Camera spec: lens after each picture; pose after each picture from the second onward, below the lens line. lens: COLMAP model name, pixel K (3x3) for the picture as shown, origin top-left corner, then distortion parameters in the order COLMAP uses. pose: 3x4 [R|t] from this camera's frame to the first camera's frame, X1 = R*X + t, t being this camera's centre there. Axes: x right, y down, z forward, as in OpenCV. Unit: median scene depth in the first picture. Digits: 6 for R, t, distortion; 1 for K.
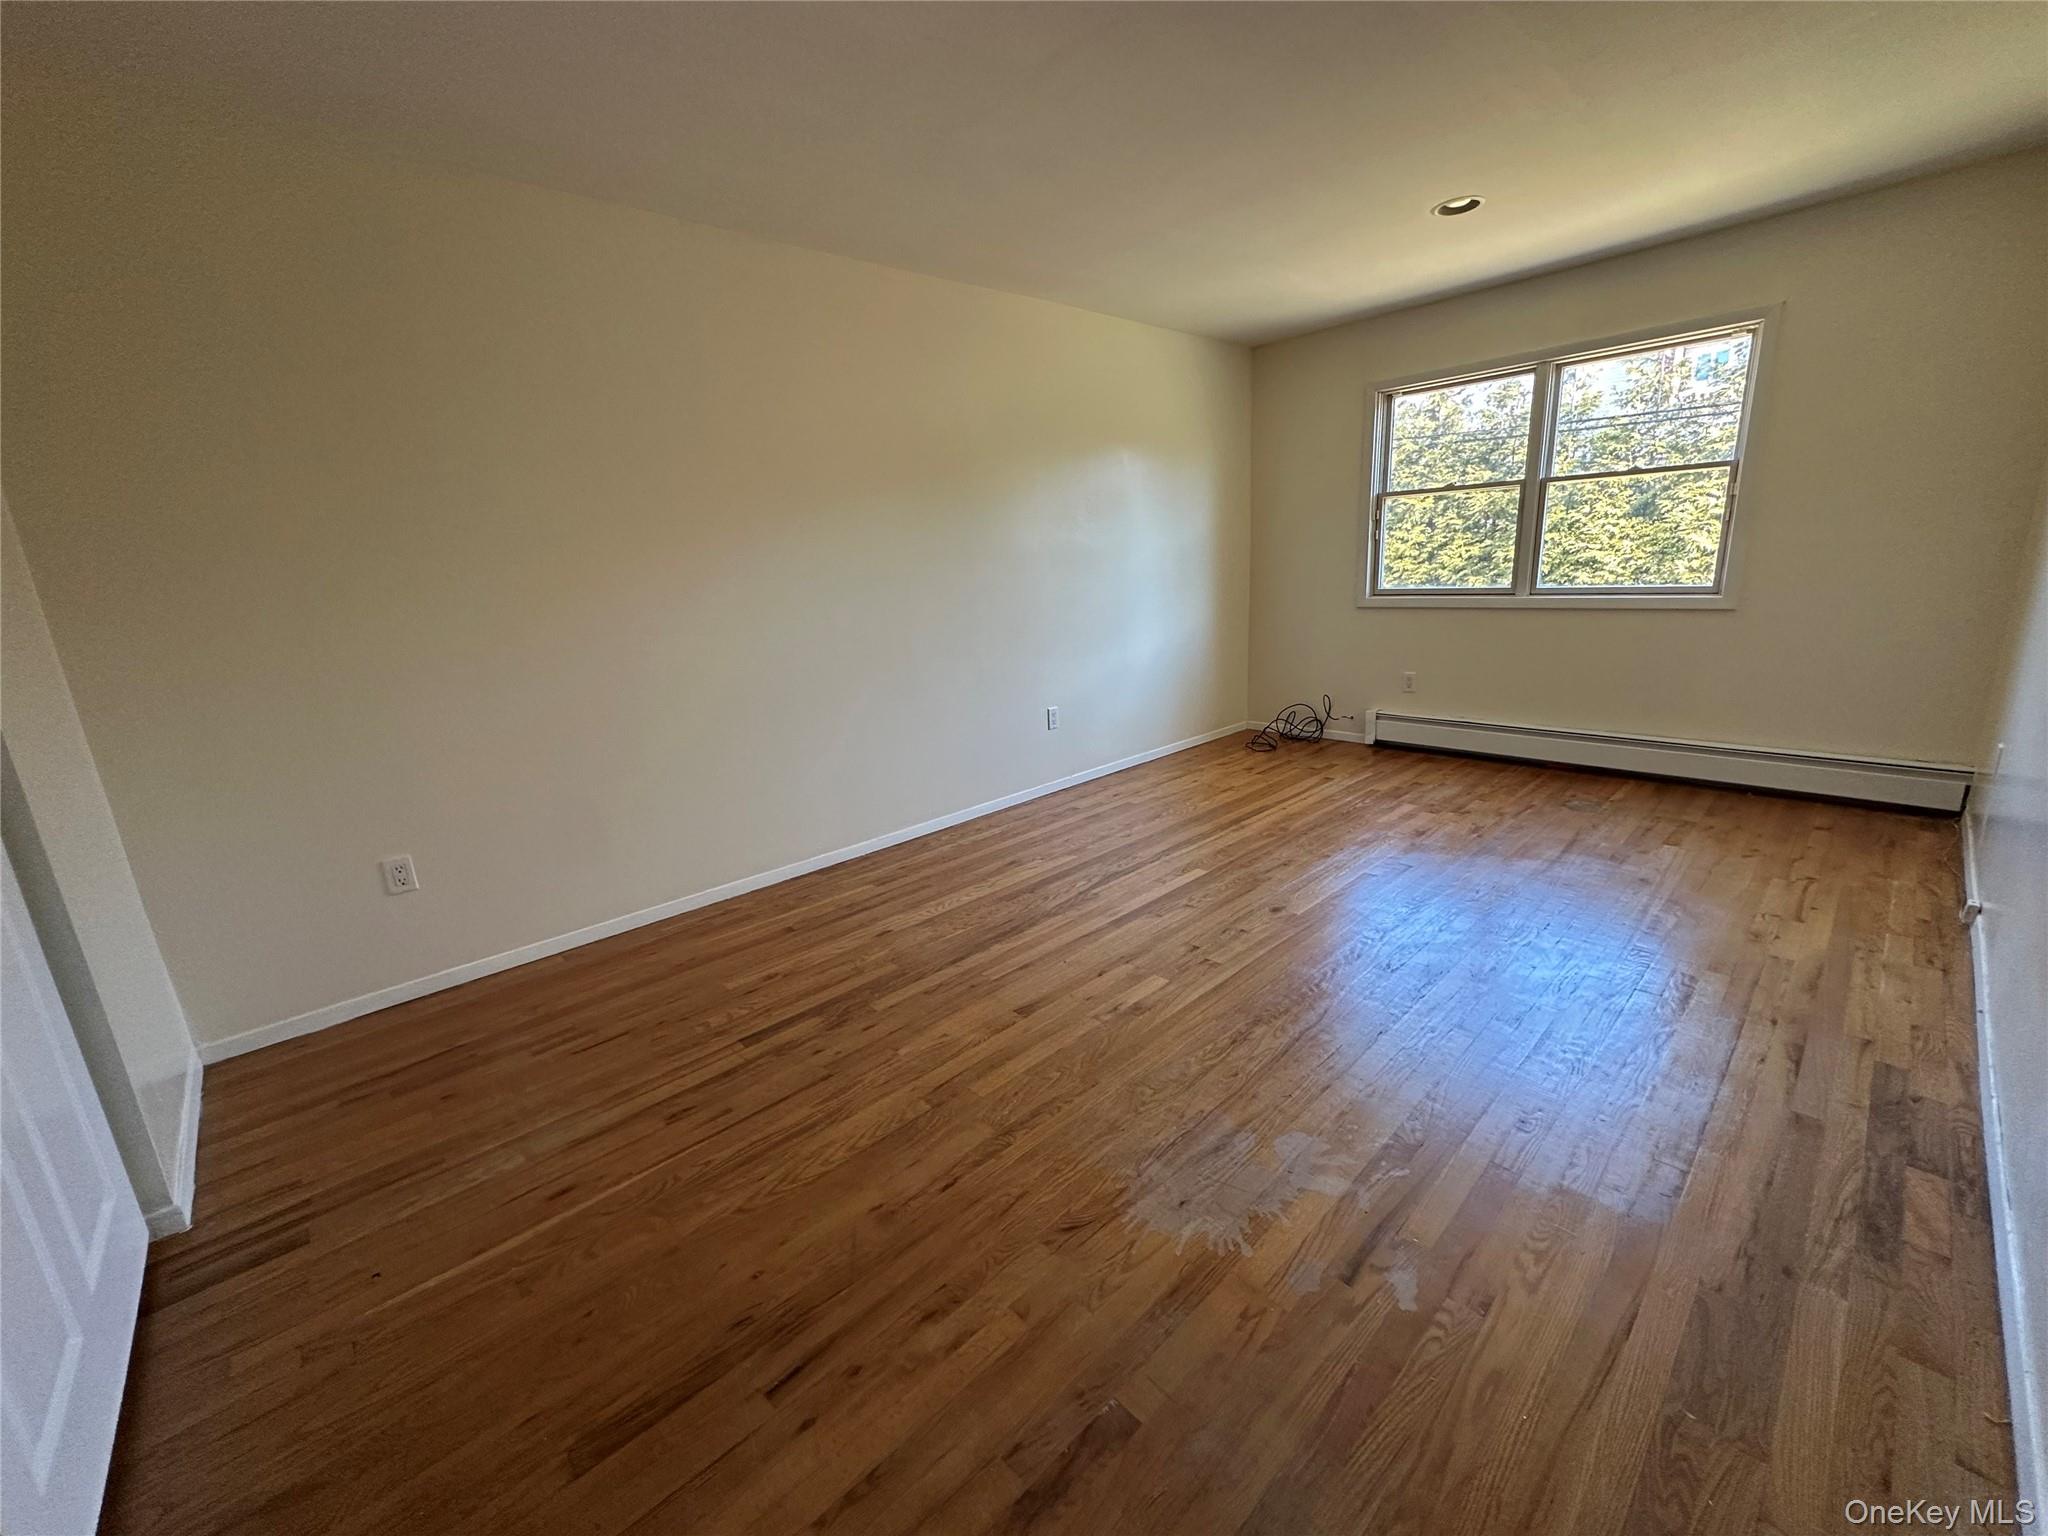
lens RADIAL K [[816.6, 0, 1026.7], [0, 816.6, 768.3], [0, 0, 1]] dist [-0.002885, 0.001146]
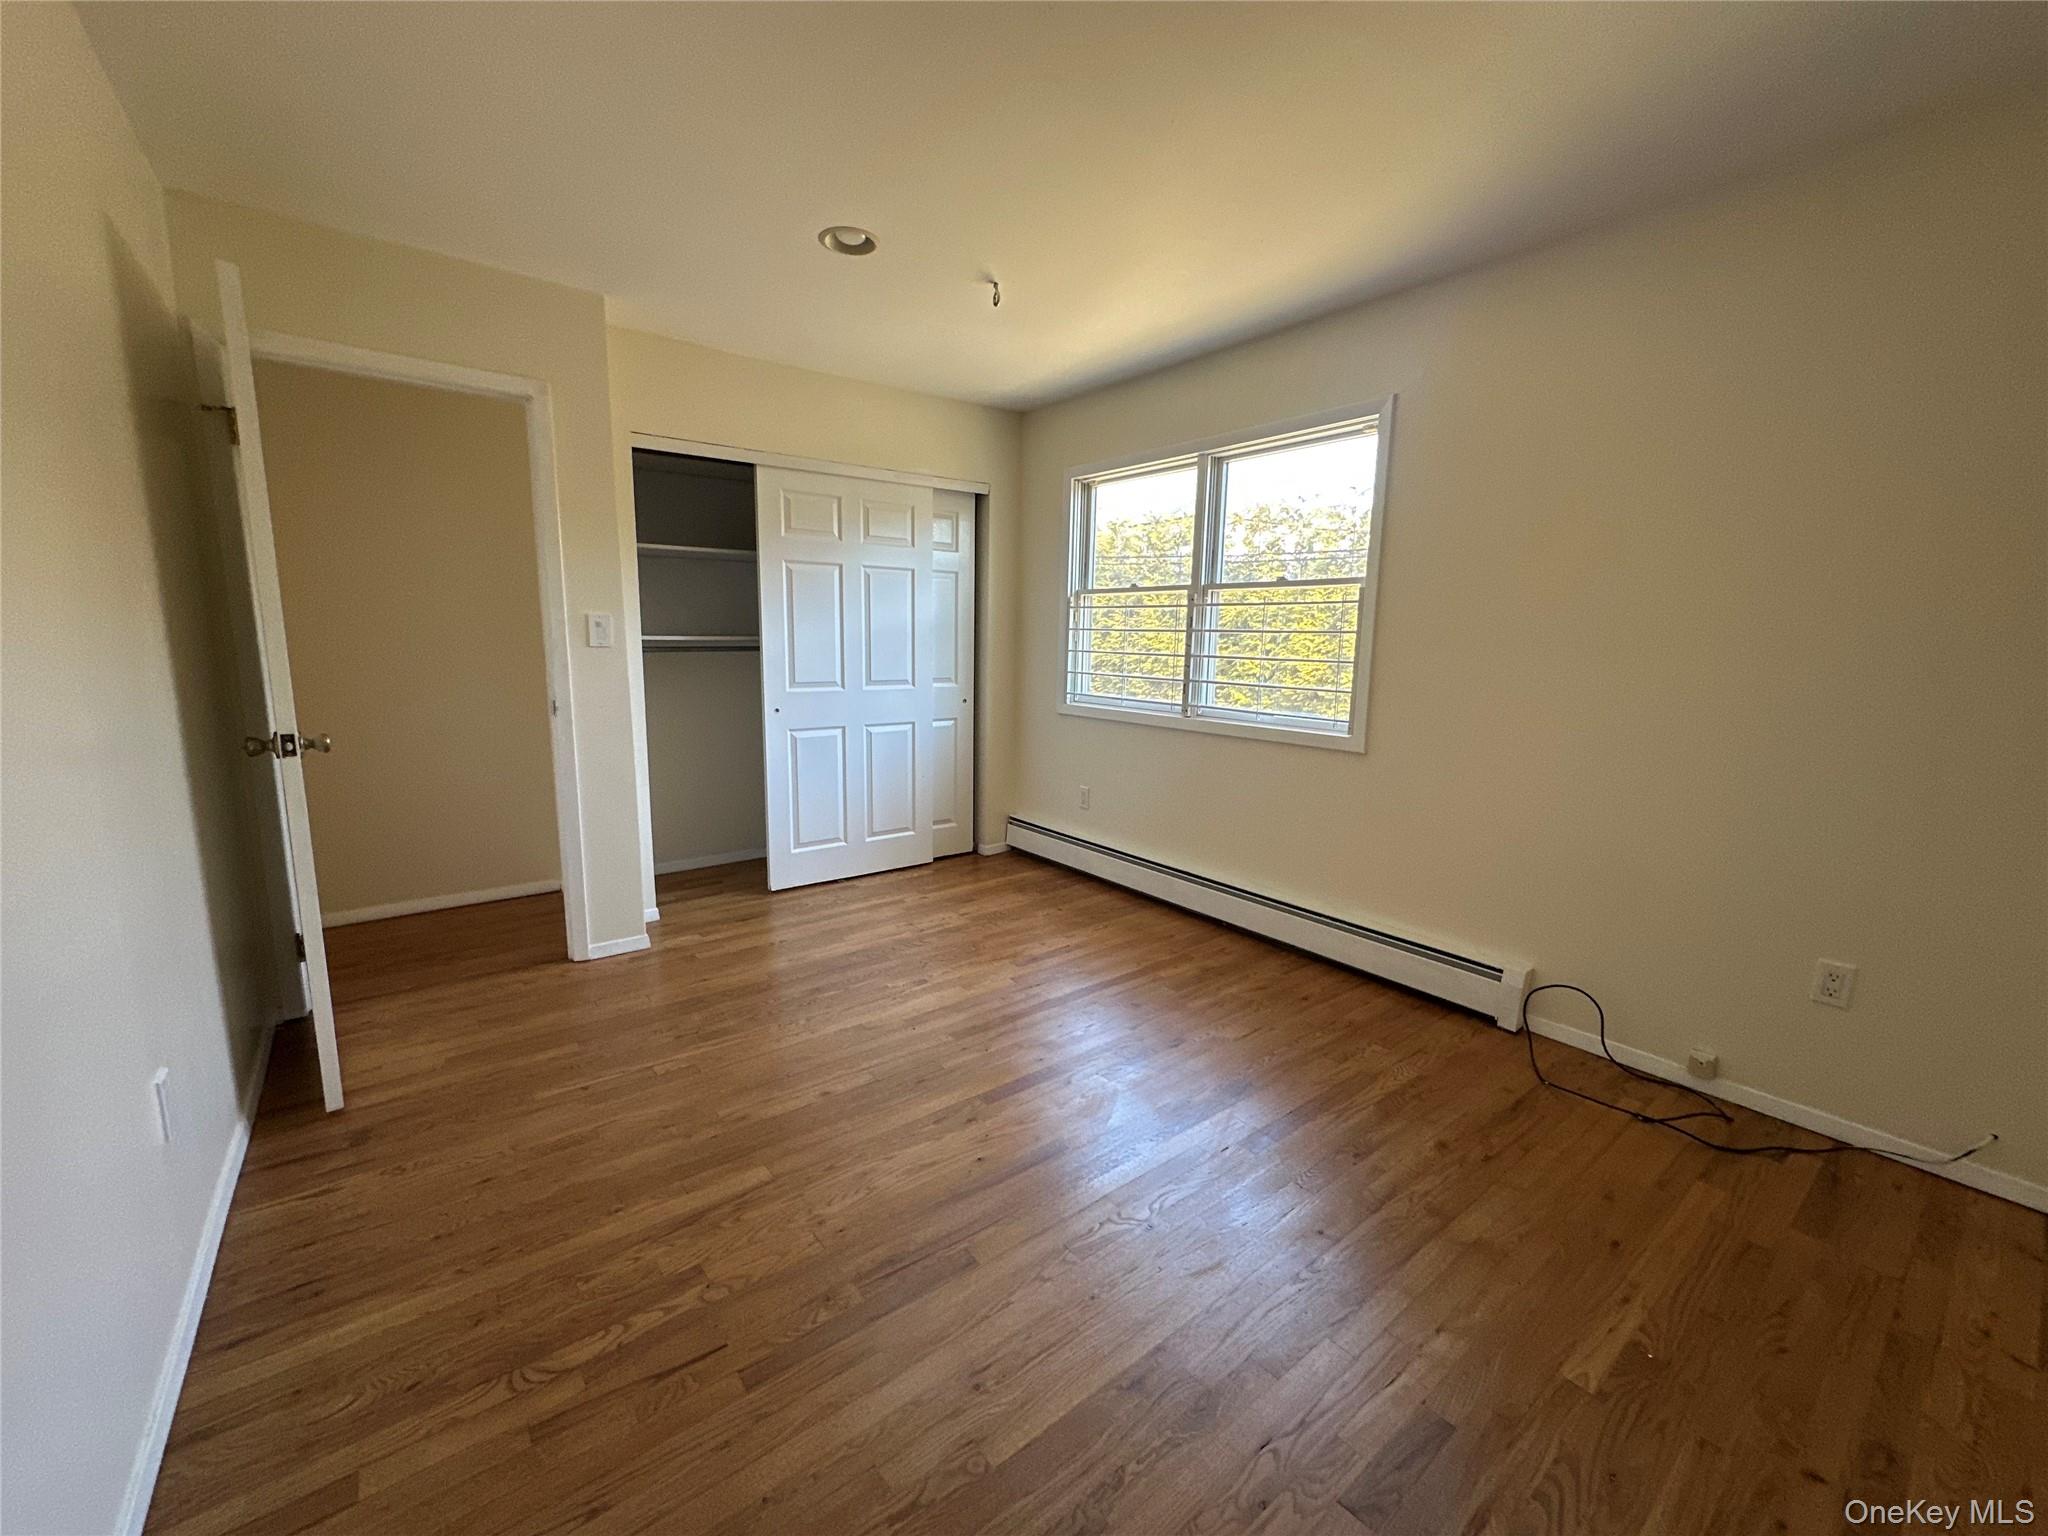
lens RADIAL K [[816.6, 0, 1031.8], [0, 816.6, 768.8], [0, 0, 1]] dist [-0.002885, 0.001146]
pose [[0.995416, 0.076921, -0.056828, 0.553773], [-0.081555, 0.993097, -0.084299, -0.086835], [0.049952, 0.088548, 0.994819, 0.181947]]
